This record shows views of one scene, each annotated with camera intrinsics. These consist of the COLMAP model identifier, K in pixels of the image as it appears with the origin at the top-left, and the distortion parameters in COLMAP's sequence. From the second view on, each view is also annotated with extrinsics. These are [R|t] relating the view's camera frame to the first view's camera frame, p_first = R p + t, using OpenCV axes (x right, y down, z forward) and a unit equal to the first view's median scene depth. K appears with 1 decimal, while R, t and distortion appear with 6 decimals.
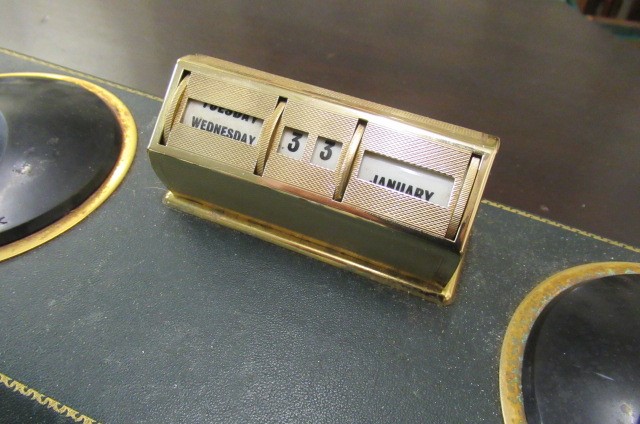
lens RADIAL K [[487.7, 0, 320.0], [0, 487.7, 212.0], [0, 0, 1]] dist [0.002958, -0.001227]
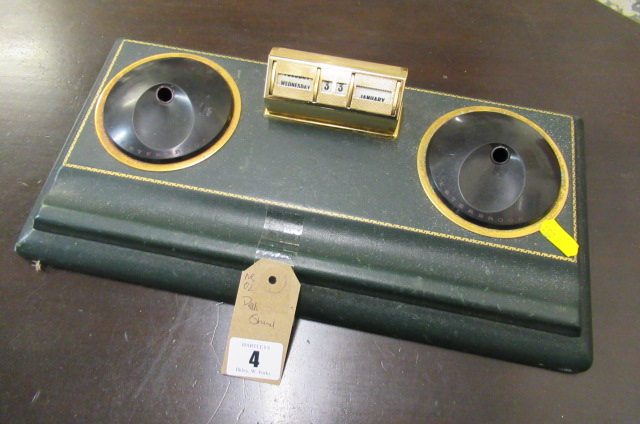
lens RADIAL K [[487.7, 0, 320.0], [0, 487.7, 212.0], [0, 0, 1]] dist [0.002958, -0.001227]
pose [[0.981111, -0.188306, 0.044286, -0.308621], [0.166444, 0.938412, 0.302785, -0.290251], [-0.098575, -0.289695, 0.952029, -1.491049]]
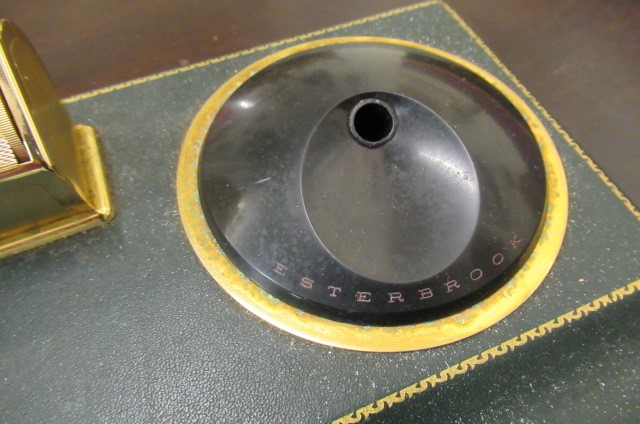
lens RADIAL K [[487.7, 0, 320.0], [0, 487.7, 212.0], [0, 0, 1]] dist [0.002958, -0.001227]
pose [[0.700983, -0.633688, 0.327204, 0.261127], [0.557043, 0.772984, 0.303641, 0.130950], [-0.445337, -0.030580, 0.894840, 0.052041]]
